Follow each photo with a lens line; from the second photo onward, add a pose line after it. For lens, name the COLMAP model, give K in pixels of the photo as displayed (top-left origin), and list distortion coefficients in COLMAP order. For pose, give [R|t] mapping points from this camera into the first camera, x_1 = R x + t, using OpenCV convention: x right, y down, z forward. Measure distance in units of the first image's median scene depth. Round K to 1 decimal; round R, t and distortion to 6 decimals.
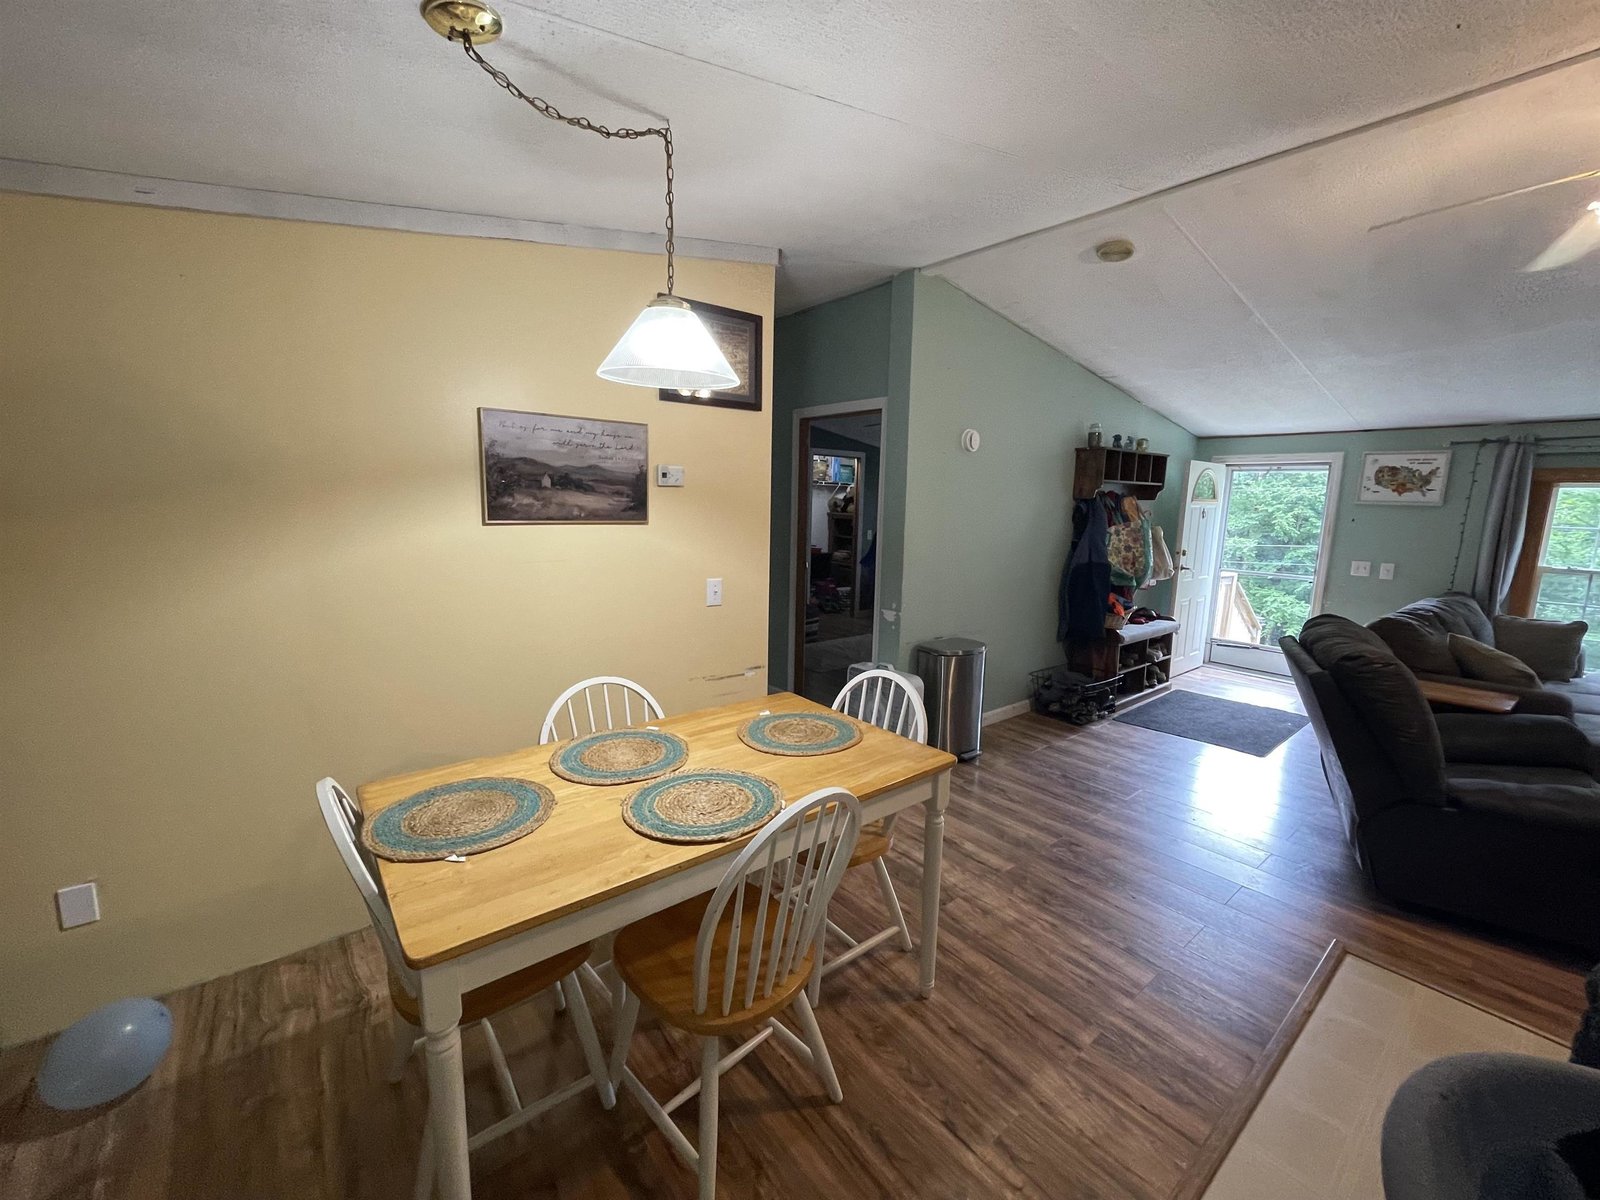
lens RADIAL K [[650.2, 0, 800.4], [0, 650.2, 602.0], [0, 0, 1]] dist [-0.003448, 0.000325]
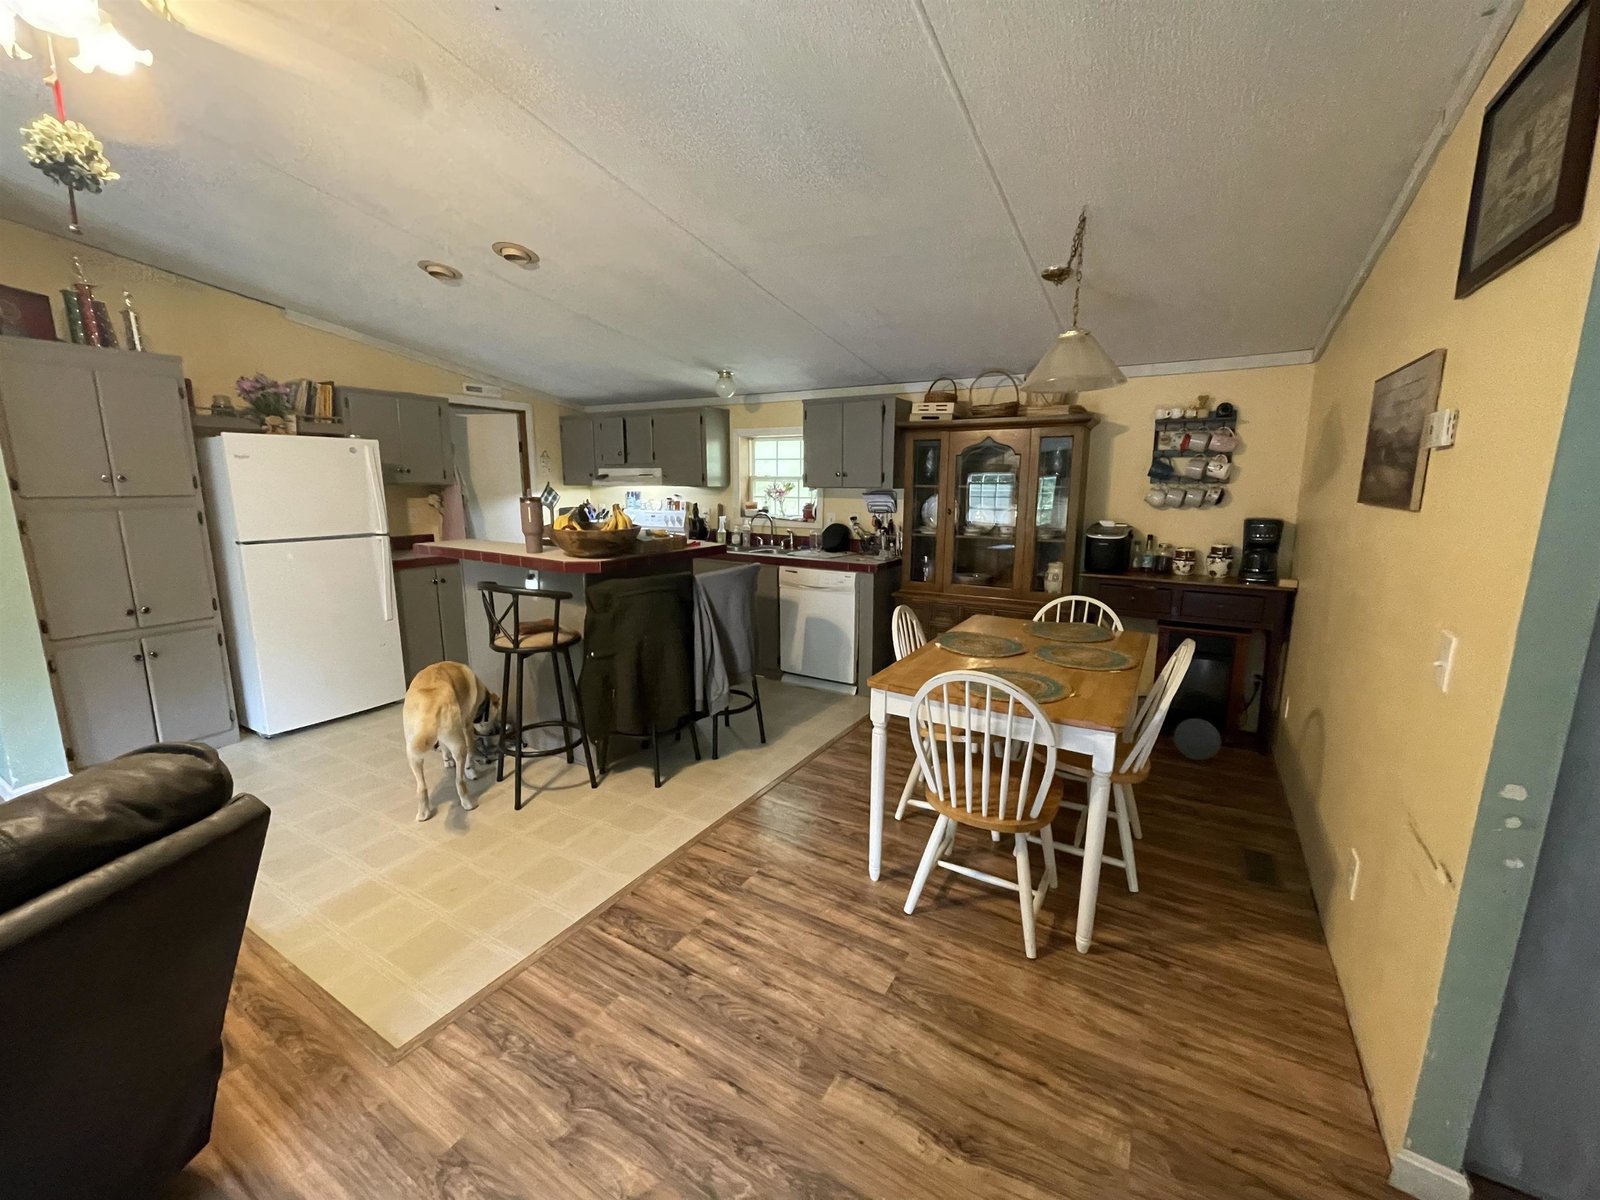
lens RADIAL K [[650.2, 0, 794.9], [0, 650.2, 602.1], [0, 0, 1]] dist [-0.003448, 0.000325]
pose [[-0.939741, 0.037567, -0.339817, 0.297631], [-0.077368, 0.944793, 0.318404, -0.104366], [0.333018, 0.325508, -0.884954, 0.760856]]
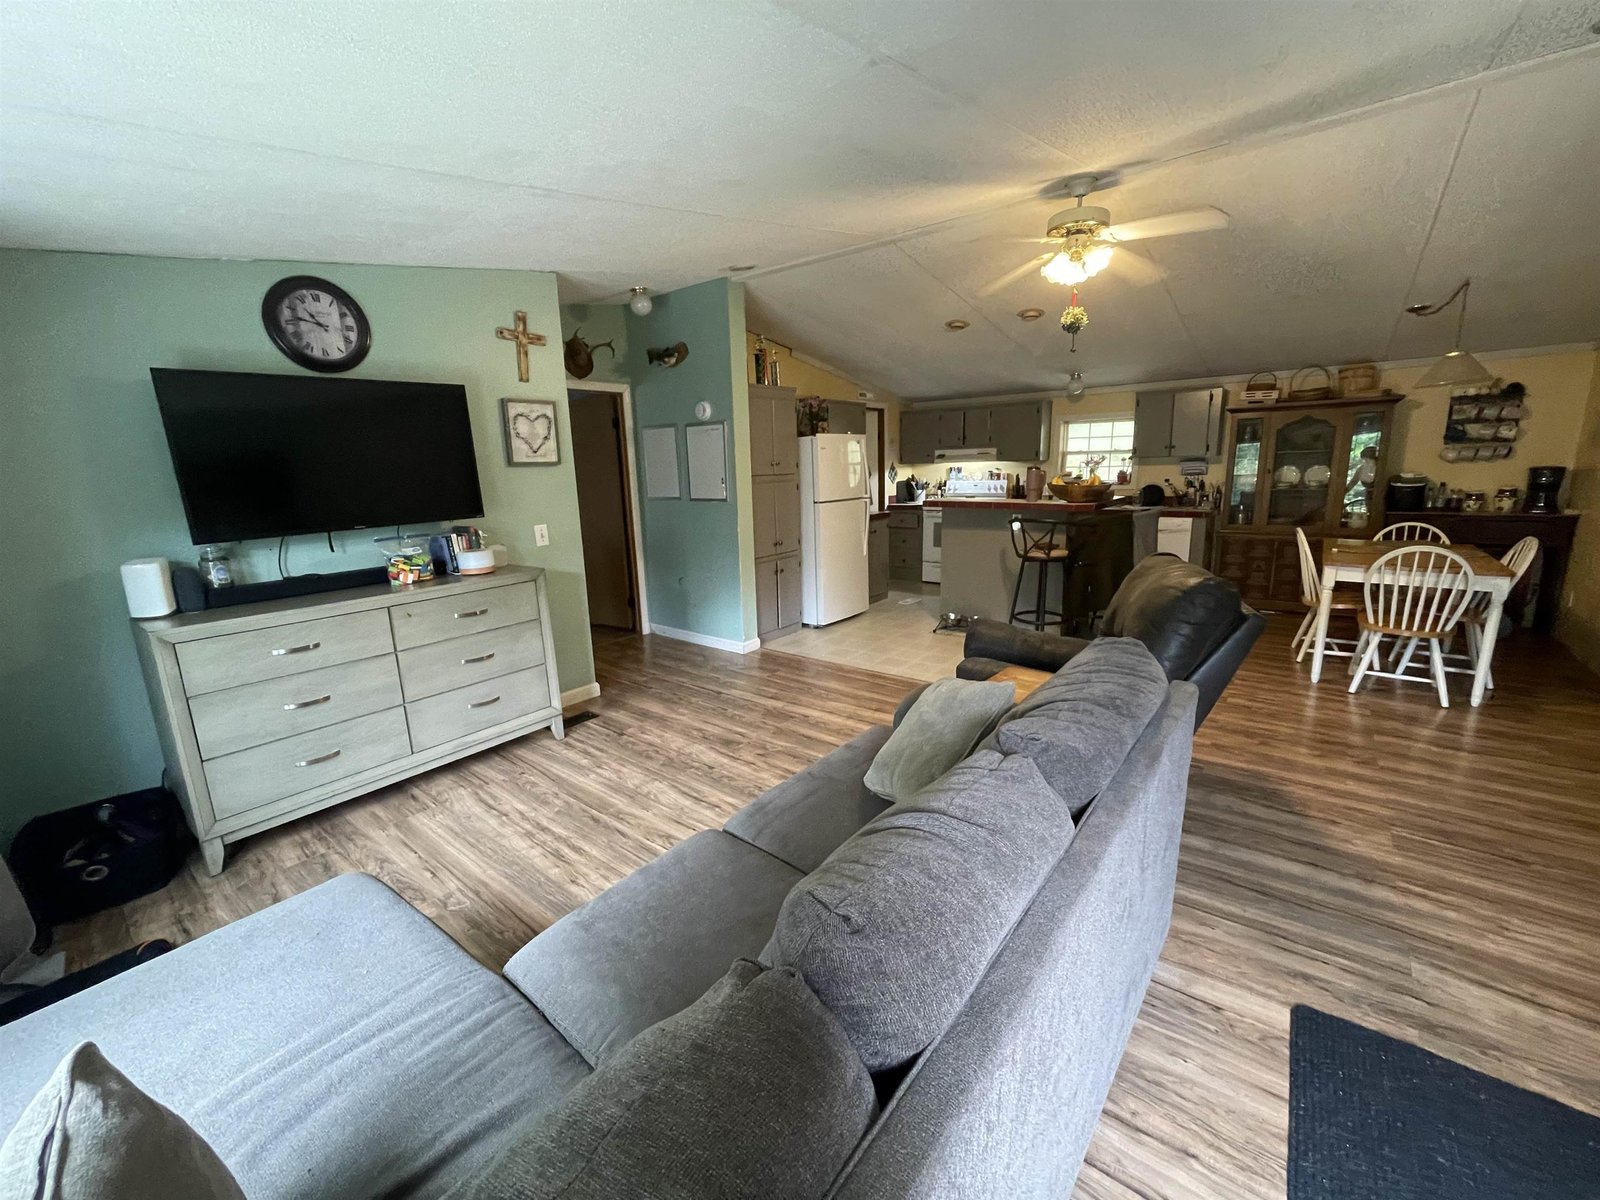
lens RADIAL K [[650.2, 0, 790.6], [0, 650.2, 601.7], [0, 0, 1]] dist [-0.003448, 0.000325]
pose [[-0.977597, 0.051121, -0.204183, 0.913917], [-0.024002, 0.936655, 0.349430, -0.127513], [0.209112, 0.346502, -0.914444, 1.004196]]
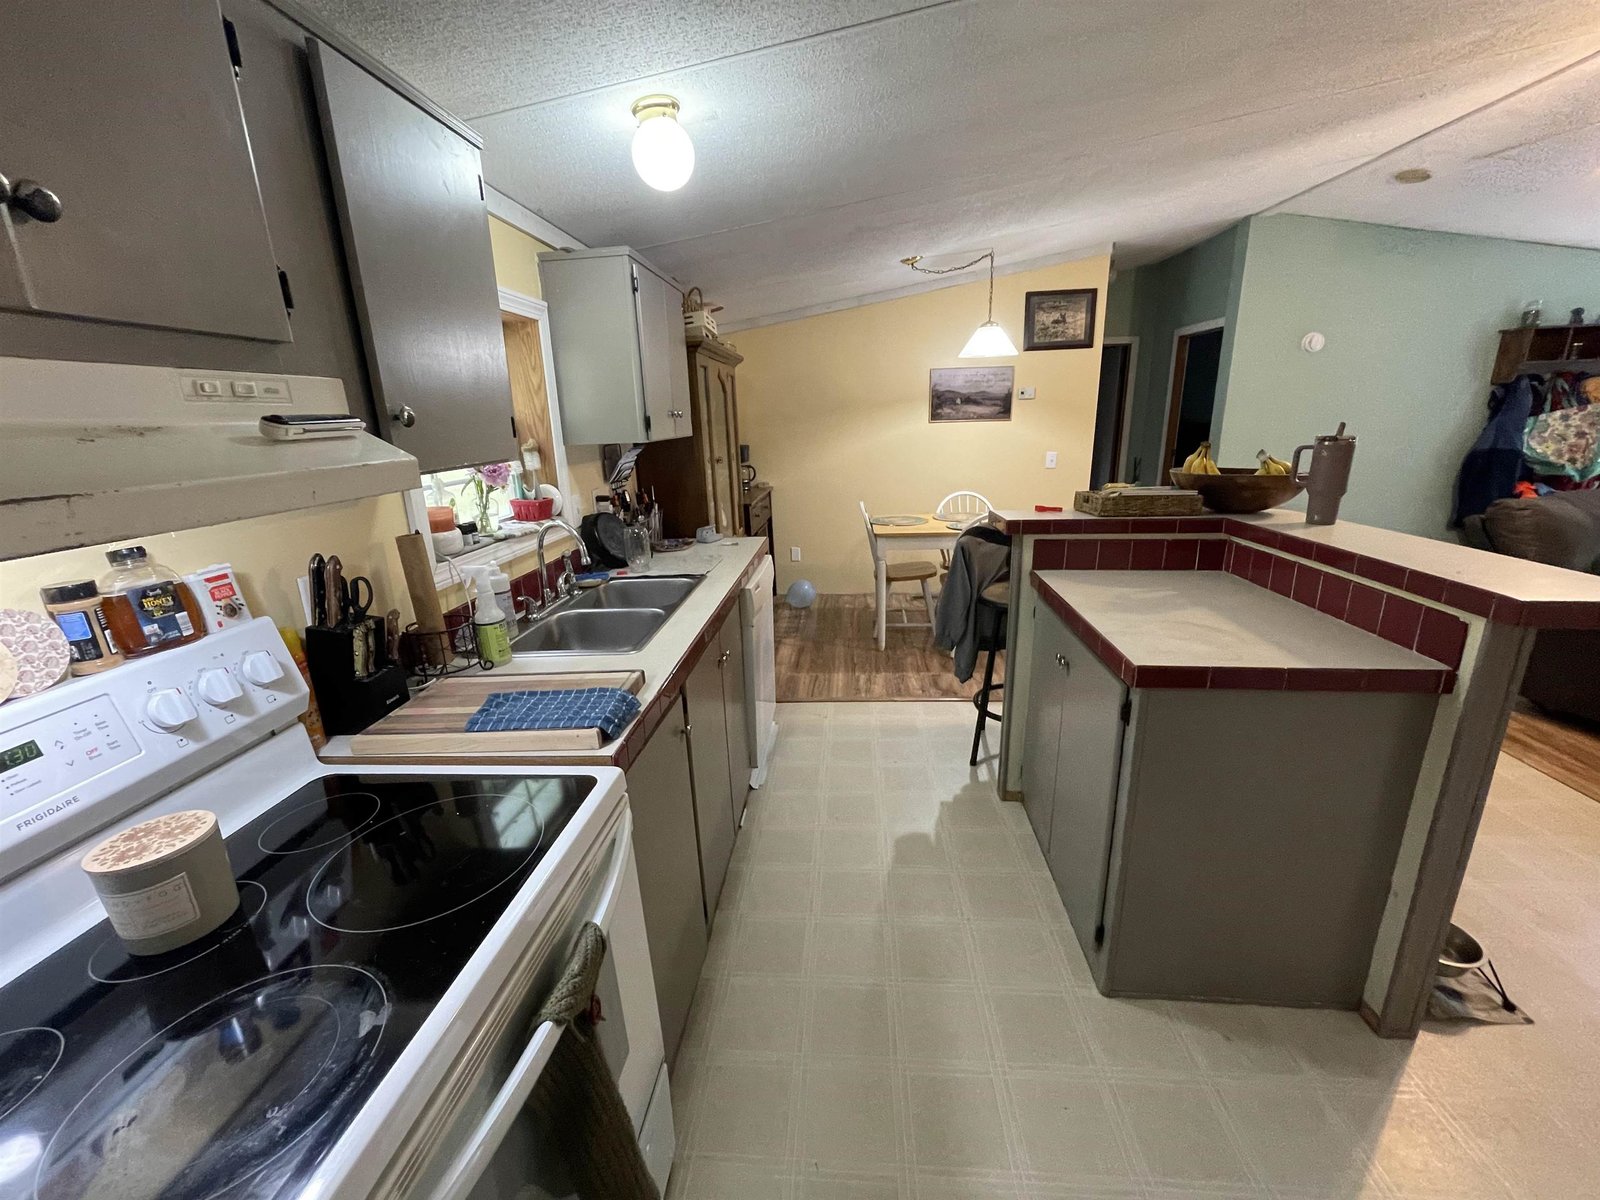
lens RADIAL K [[650.2, 0, 805.4], [0, 650.2, 598.8], [0, 0, 1]] dist [-0.003448, 0.000325]
pose [[0.729448, 0.144253, -0.668653, 0.366085], [-0.061540, 0.987386, 0.145881, 0.083695], [0.681263, -0.065264, 0.729124, -0.447815]]
